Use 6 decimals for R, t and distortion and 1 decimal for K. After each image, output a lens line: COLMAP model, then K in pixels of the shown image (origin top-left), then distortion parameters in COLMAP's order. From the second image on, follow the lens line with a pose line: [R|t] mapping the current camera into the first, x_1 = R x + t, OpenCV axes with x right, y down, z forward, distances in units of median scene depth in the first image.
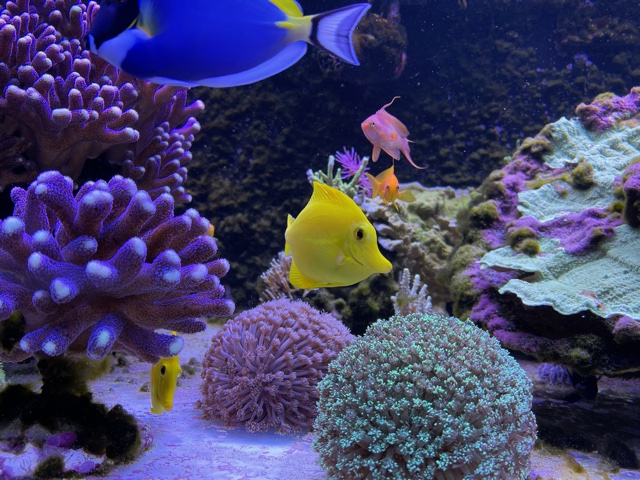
lens RADIAL K [[481.5, 0, 313.6], [0, 481.5, 252.4], [0, 0, 1]] dist [0.025763, -0.043326]
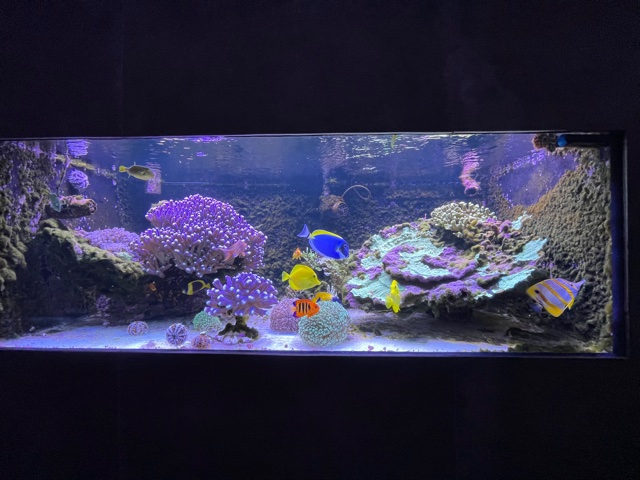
lens RADIAL K [[234.4, 0, 320.0], [0, 234.4, 240.0], [0, 0, 1]] dist [-0.037932, 0.000039]
pose [[0.998338, -0.051569, 0.025731, 0.060736], [0.053371, 0.995747, -0.075098, -0.093364], [-0.021749, 0.076346, 0.996844, -0.395767]]
